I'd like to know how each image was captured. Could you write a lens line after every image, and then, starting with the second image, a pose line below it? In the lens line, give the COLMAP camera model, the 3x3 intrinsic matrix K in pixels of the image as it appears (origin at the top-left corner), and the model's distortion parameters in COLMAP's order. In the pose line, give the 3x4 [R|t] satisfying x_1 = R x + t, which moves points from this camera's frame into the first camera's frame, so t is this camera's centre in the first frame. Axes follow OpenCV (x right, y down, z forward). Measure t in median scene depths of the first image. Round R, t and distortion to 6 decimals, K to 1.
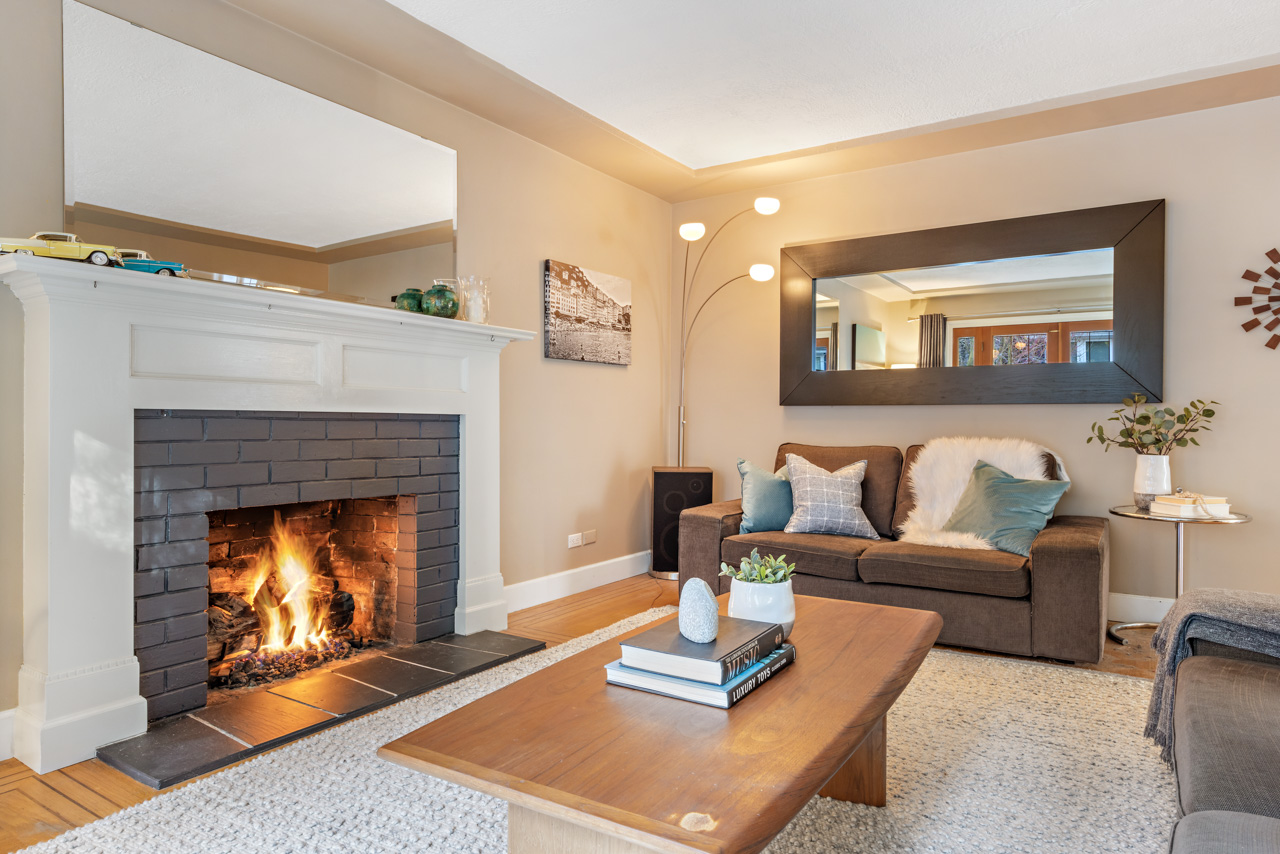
lens RADIAL K [[769.9, 0, 641.7], [0, 769.9, 422.3], [0, 0, 1]] dist [0.004283, 0.000211]
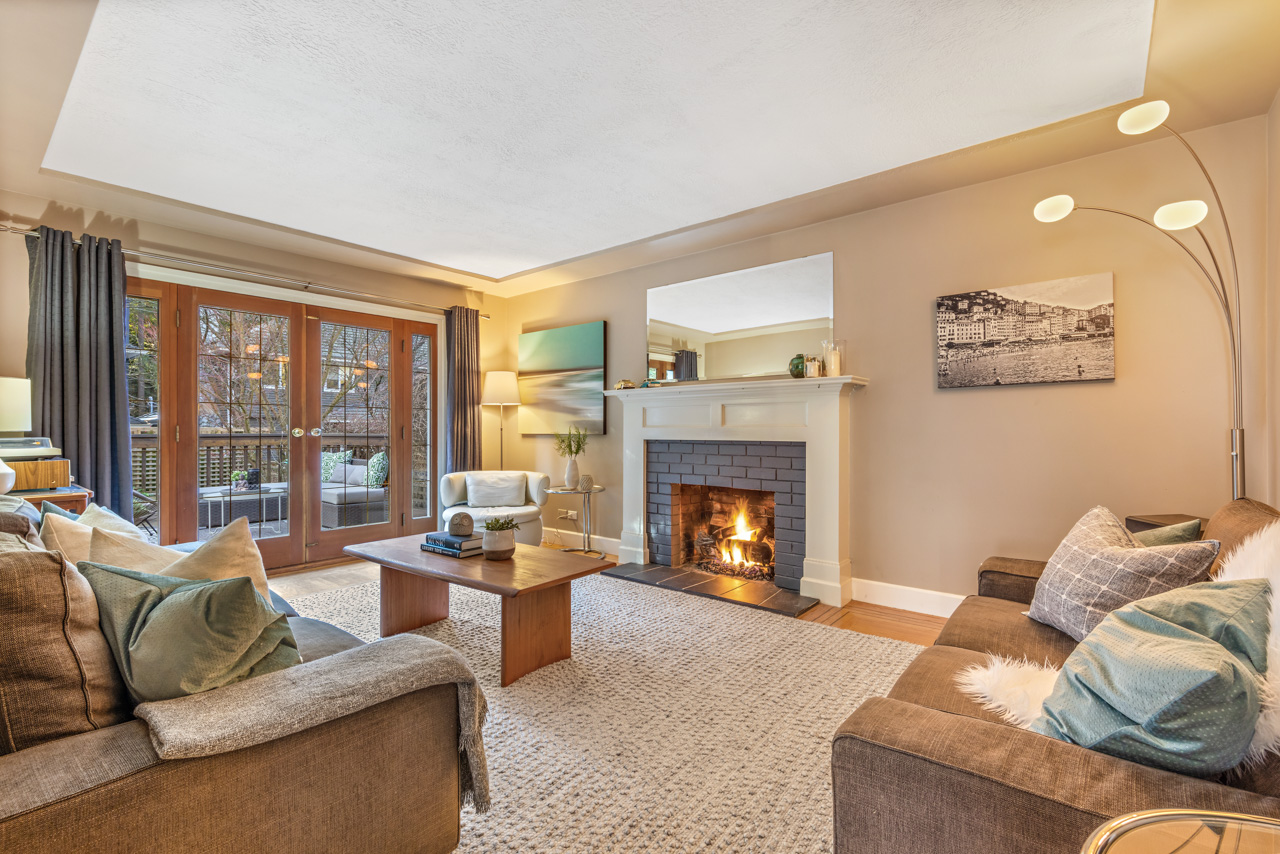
lens RADIAL K [[564.0, 0, 641.9], [0, 564.0, 428.8], [0, 0, 1]] dist [0.005321, 0.000251]
pose [[-0.115639, -0.013716, -0.993197, 0.681425], [-0.004063, 0.999903, -0.013335, -0.015144], [0.993283, 0.002494, -0.115683, 0.655305]]
